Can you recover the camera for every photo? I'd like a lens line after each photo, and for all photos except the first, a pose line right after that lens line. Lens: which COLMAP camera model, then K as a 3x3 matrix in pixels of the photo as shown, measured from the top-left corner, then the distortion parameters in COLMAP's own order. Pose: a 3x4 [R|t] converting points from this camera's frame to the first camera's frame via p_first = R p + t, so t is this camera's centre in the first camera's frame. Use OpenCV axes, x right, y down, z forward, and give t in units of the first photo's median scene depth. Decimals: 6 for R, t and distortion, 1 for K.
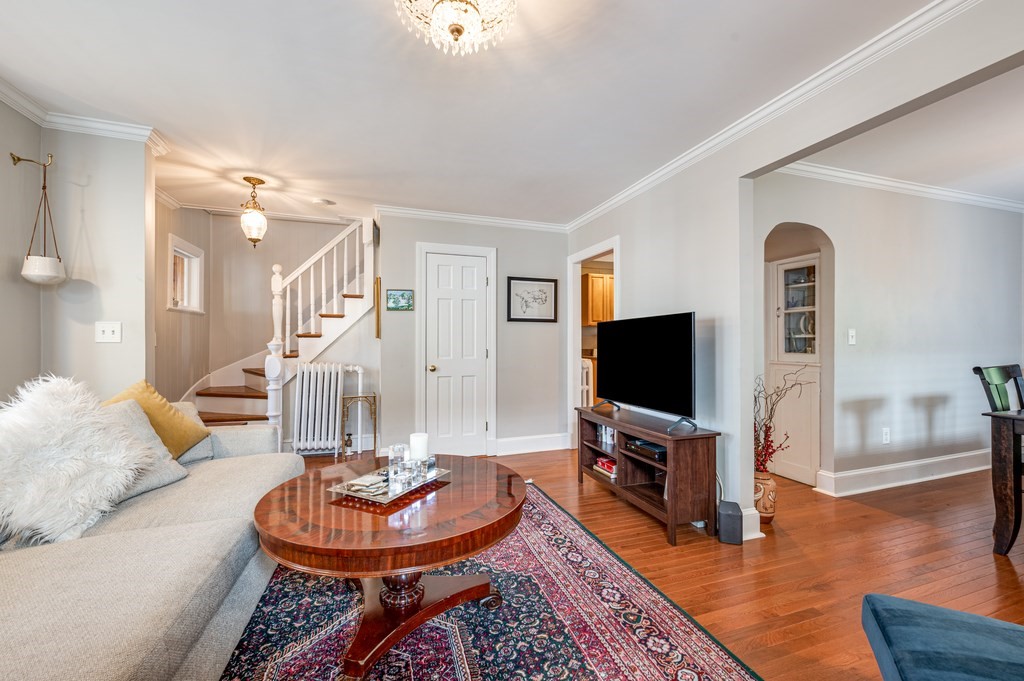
lens RADIAL K [[414.2, 0, 515.4], [0, 414.2, 340.4], [0, 0, 1]] dist [-0.001802, -0.000005]
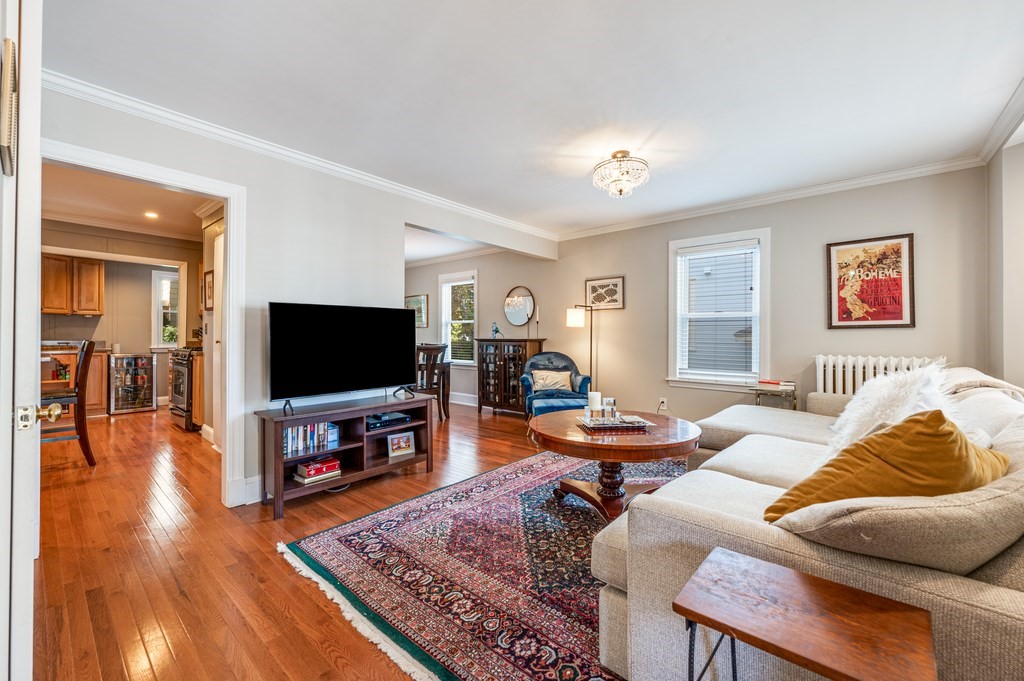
lens RADIAL K [[412.0, 0, 514.6], [0, 412.0, 333.5], [0, 0, 1]] dist [-0.000942, -0.000131]
pose [[-0.506454, 0.007018, 0.862238, -0.928515], [-0.007152, 0.999898, -0.012340, 0.028741], [-0.862237, -0.012417, -0.506353, 1.371617]]
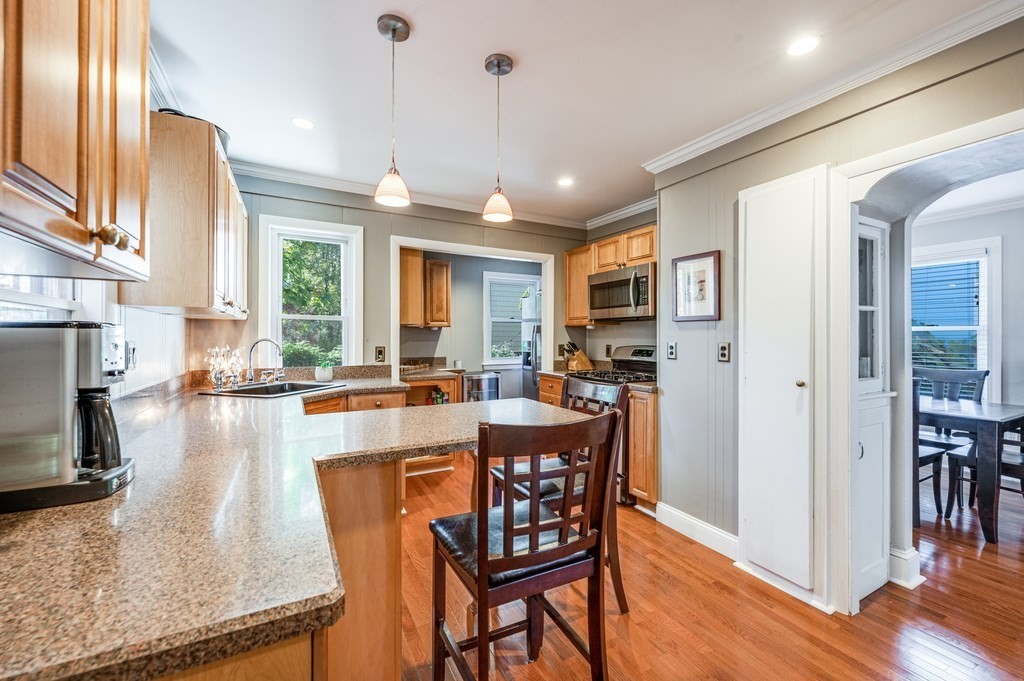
lens RADIAL K [[414.2, 0, 515.4], [0, 414.2, 340.4], [0, 0, 1]] dist [-0.001802, -0.000005]
pose [[-0.169429, -0.007984, 0.985510, 0.246175], [-0.004378, 0.999963, 0.007348, -0.036863], [-0.985533, -0.003070, -0.169457, 2.199794]]
